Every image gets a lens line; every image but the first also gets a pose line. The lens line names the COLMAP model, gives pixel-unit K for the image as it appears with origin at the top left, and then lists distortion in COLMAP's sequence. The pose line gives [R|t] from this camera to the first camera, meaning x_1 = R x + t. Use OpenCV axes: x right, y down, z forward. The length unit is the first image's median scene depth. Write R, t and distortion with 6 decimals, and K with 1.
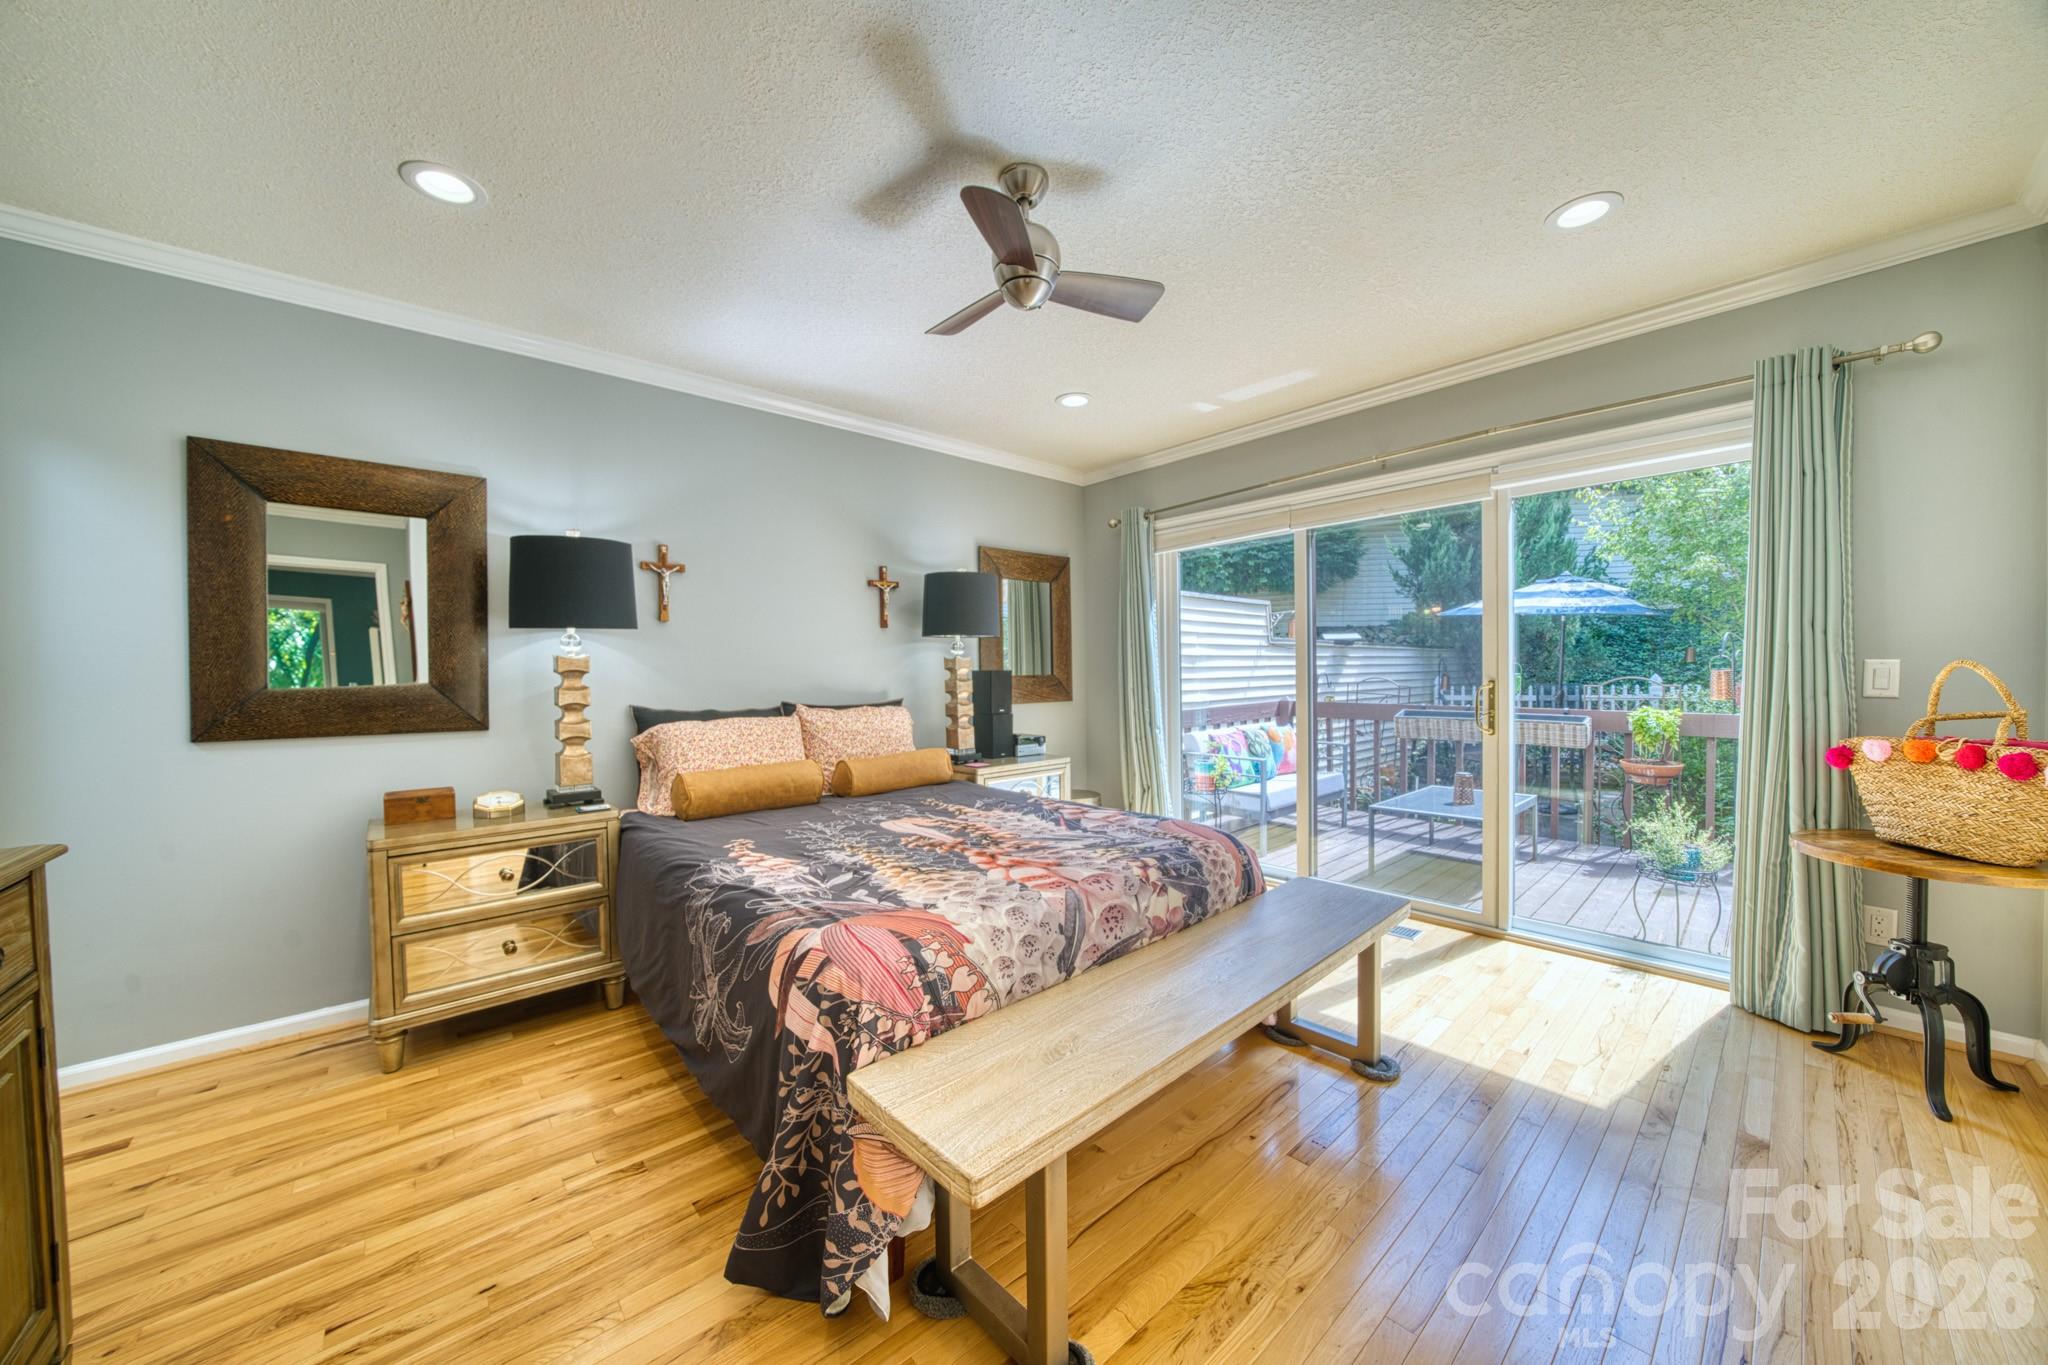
lens RADIAL K [[706.6, 0, 1016.2], [0, 706.6, 682.9], [0, 0, 1]] dist [-0.019877, 0.000346]
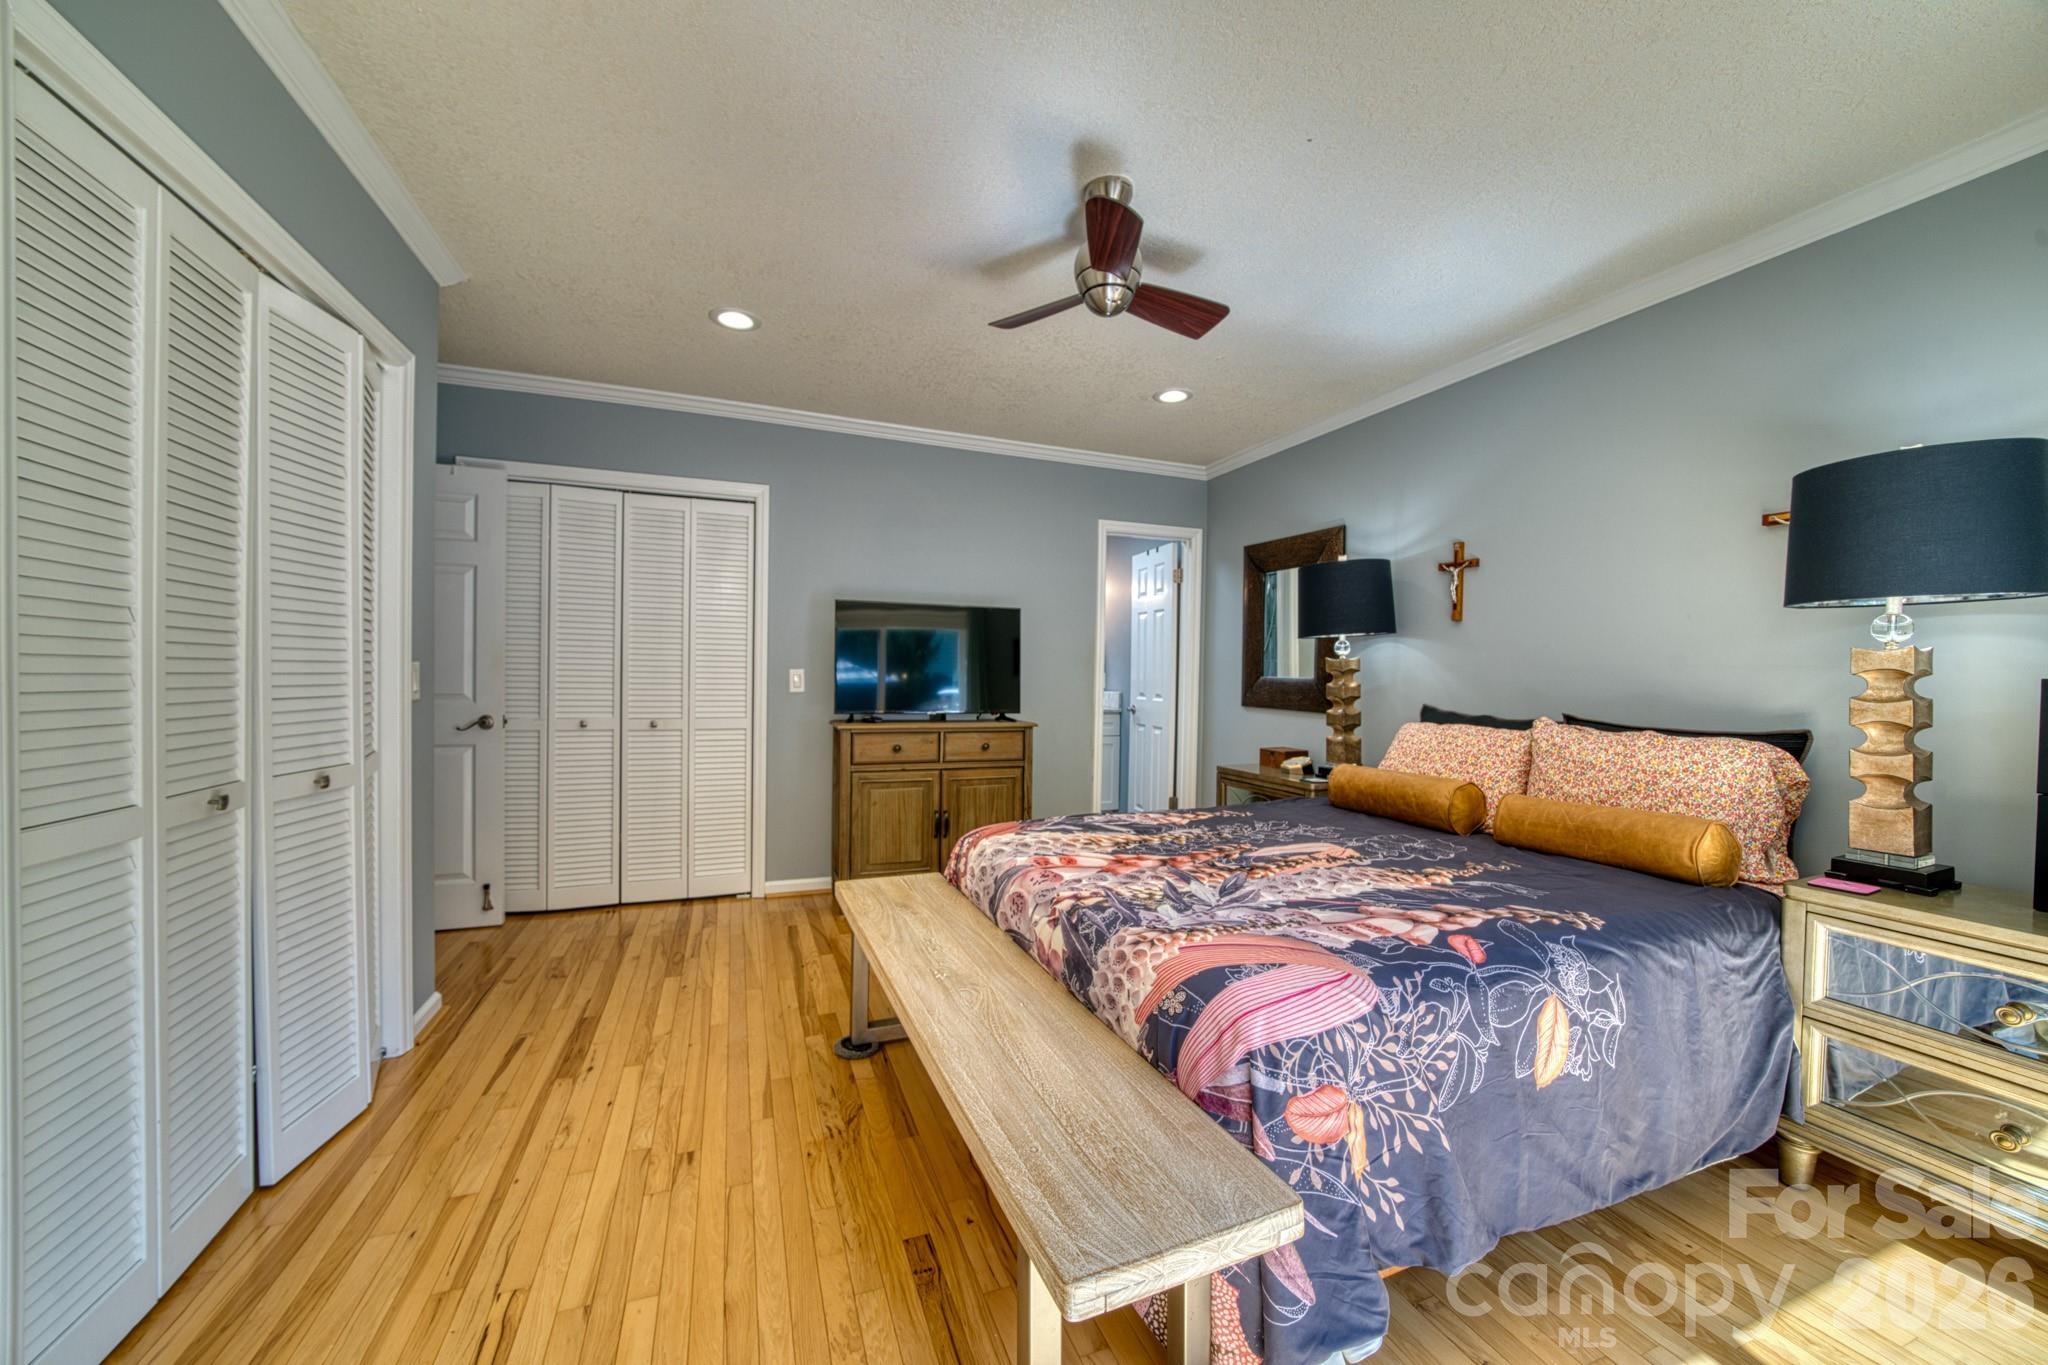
lens RADIAL K [[744.8, 0, 1024.0], [0, 744.8, 682.5], [0, 0, 1]] dist [-0.010784, -0.000009]
pose [[-0.342401, 0.019704, -0.939347, 1.036396], [-0.025113, 0.999231, 0.030114, -0.027533], [0.939218, 0.033901, -0.341643, 1.219277]]
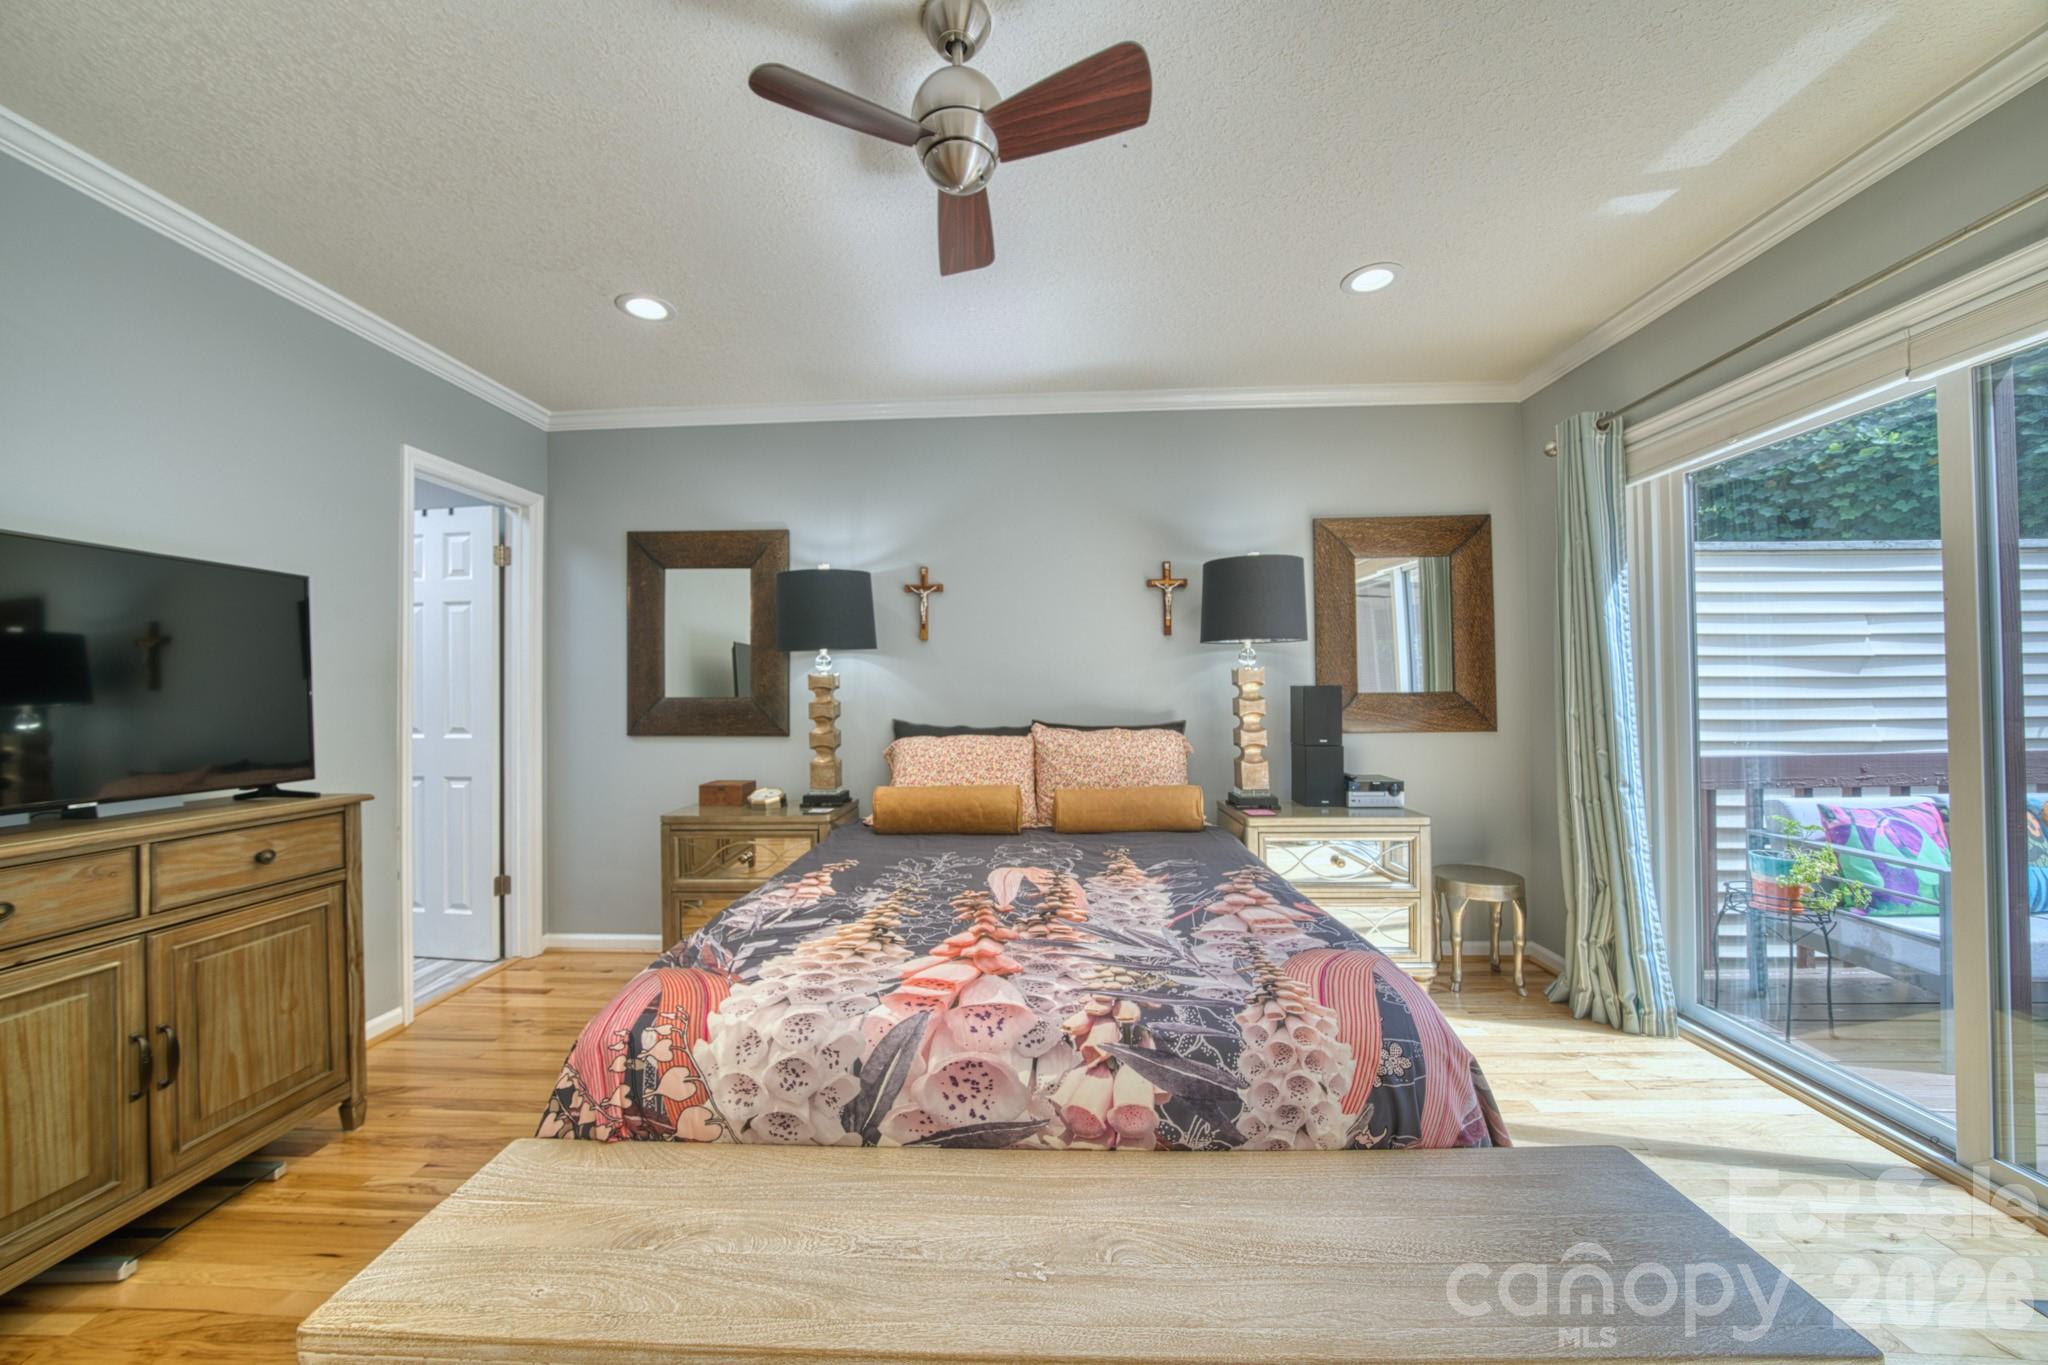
lens RADIAL K [[730.8, 0, 1019.7], [0, 730.8, 684.7], [0, 0, 1]] dist [-0.018129, 0.000235]
pose [[0.716143, -0.001933, -0.697951, 0.554403], [-0.009258, 0.999882, -0.012269, -0.013166], [0.697892, 0.015248, 0.716041, 0.495096]]
